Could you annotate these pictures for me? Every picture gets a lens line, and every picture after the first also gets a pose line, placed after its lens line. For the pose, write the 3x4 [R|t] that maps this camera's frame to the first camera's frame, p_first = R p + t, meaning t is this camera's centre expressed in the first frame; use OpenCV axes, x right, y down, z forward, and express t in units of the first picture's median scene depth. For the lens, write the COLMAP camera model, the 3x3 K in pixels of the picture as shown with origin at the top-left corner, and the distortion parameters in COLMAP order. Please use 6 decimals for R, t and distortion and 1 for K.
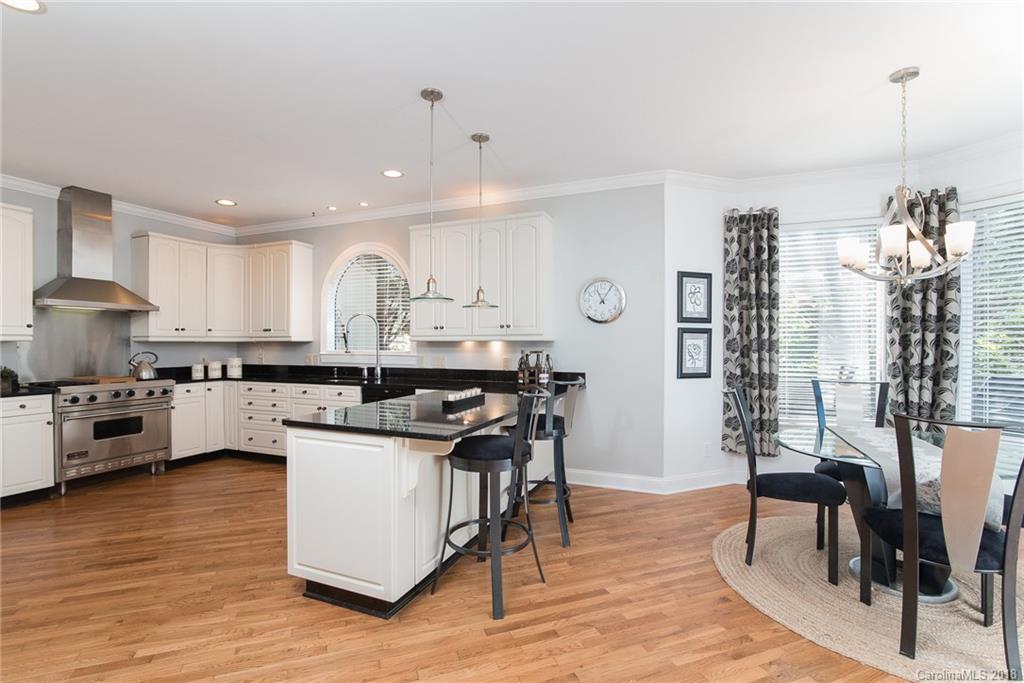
lens RADIAL K [[460.7, 0, 512.1], [0, 460.7, 342.0], [0, 0, 1]] dist [-0.000034, 0.000026]
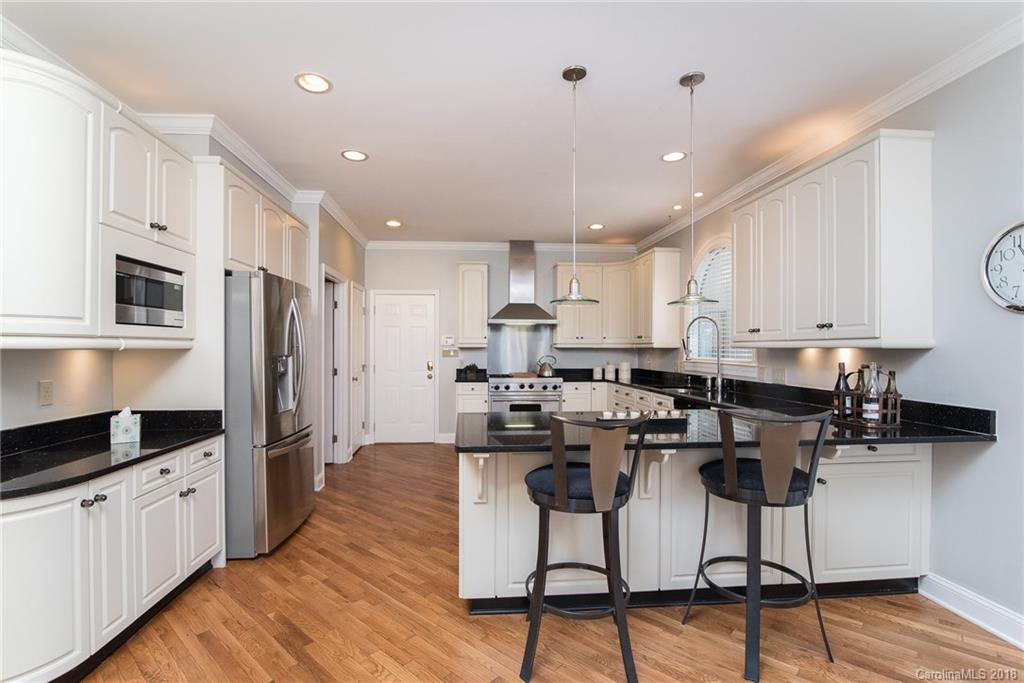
lens RADIAL K [[472.1, 0, 512.0], [0, 472.1, 341.5], [0, 0, 1]] dist [-0.010591, 0.000856]
pose [[0.476639, -0.010358, -0.879038, 0.329262], [-0.002106, 0.999914, -0.012924, -0.001350], [0.879097, 0.008011, 0.476576, 0.265545]]
